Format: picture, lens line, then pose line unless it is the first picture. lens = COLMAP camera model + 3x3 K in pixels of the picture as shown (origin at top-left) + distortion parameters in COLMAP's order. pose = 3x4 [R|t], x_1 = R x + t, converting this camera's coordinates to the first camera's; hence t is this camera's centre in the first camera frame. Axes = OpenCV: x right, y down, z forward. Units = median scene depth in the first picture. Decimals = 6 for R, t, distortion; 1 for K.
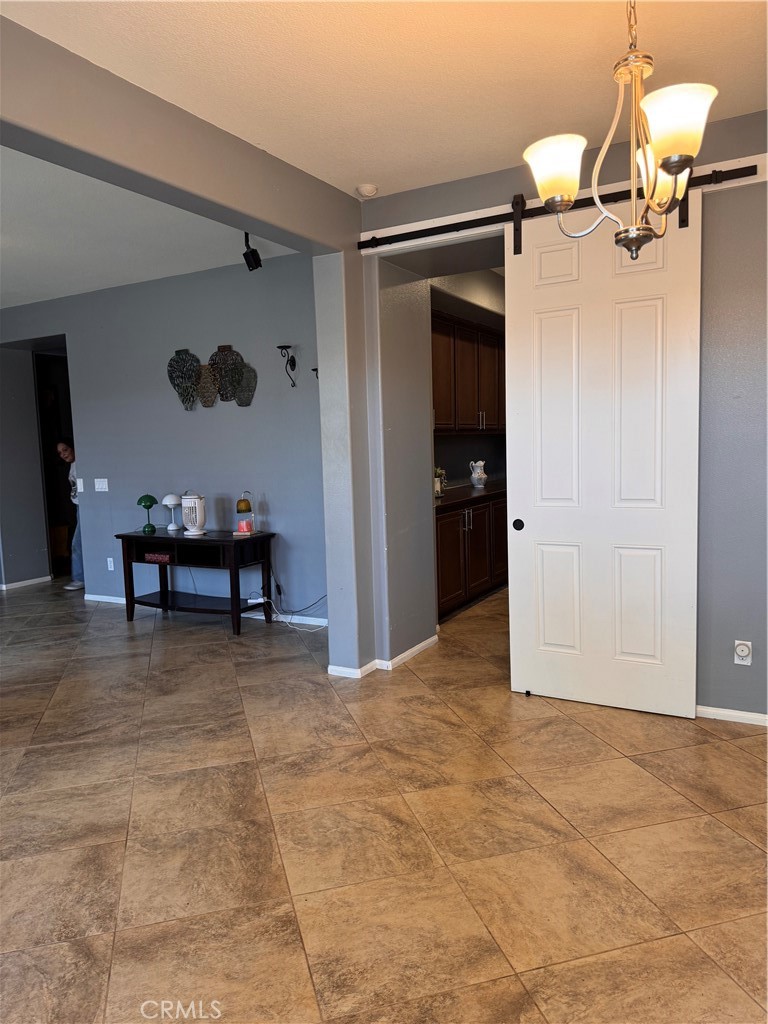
lens RADIAL K [[726.5, 0, 385.0], [0, 726.5, 512.1], [0, 0, 1]] dist [0.002689, -0.013370]
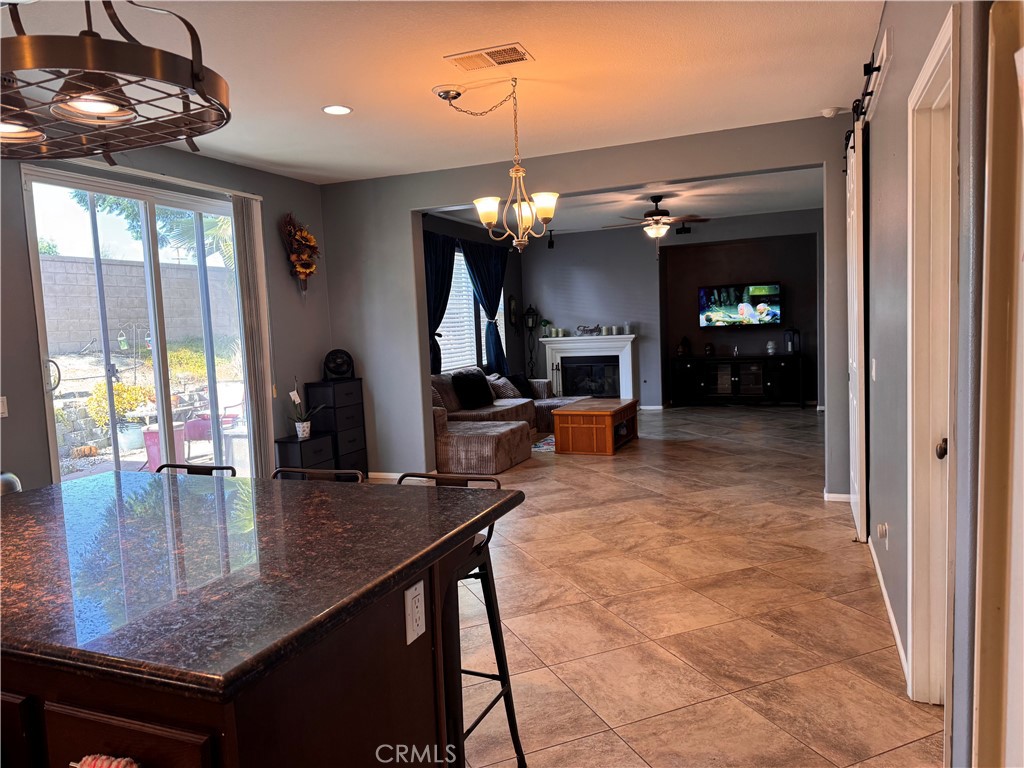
lens RADIAL K [[726.5, 0, 512.6], [0, 726.5, 385.2], [0, 0, 1]] dist [0.002689, -0.013370]
pose [[0.121347, 0.111388, -0.986341, 1.411633], [-0.069551, 0.992196, 0.103492, -0.079224], [0.990171, 0.056042, 0.128147, 0.367012]]
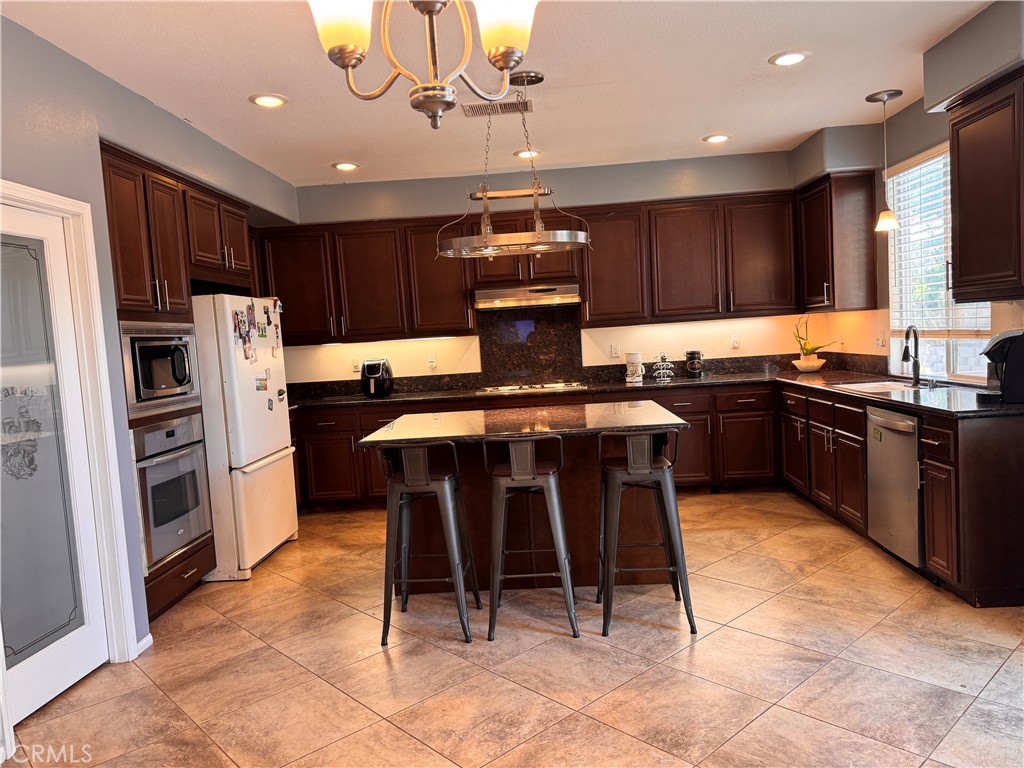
lens RADIAL K [[726.5, 0, 512.3], [0, 726.5, 386.8], [0, 0, 1]] dist [0.002689, -0.013370]
pose [[-0.438258, -0.003000, 0.898844, -0.190080], [0.181595, 0.979078, 0.091810, -0.060581], [-0.880314, 0.203463, -0.428544, 0.684383]]
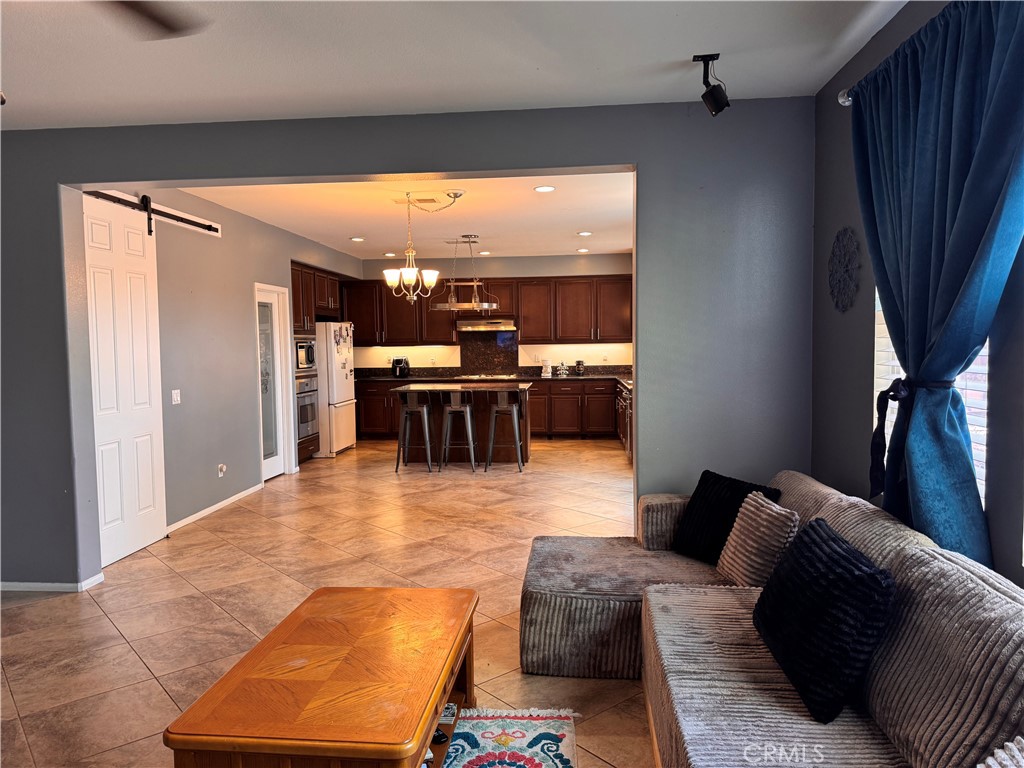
lens RADIAL K [[726.5, 0, 510.7], [0, 726.5, 384.1], [0, 0, 1]] dist [0.002689, -0.013370]
pose [[-0.399422, -0.012977, 0.916675, -1.599626], [0.136651, 0.987887, 0.073528, -0.073429], [-0.906526, 0.154634, -0.392810, 1.045880]]
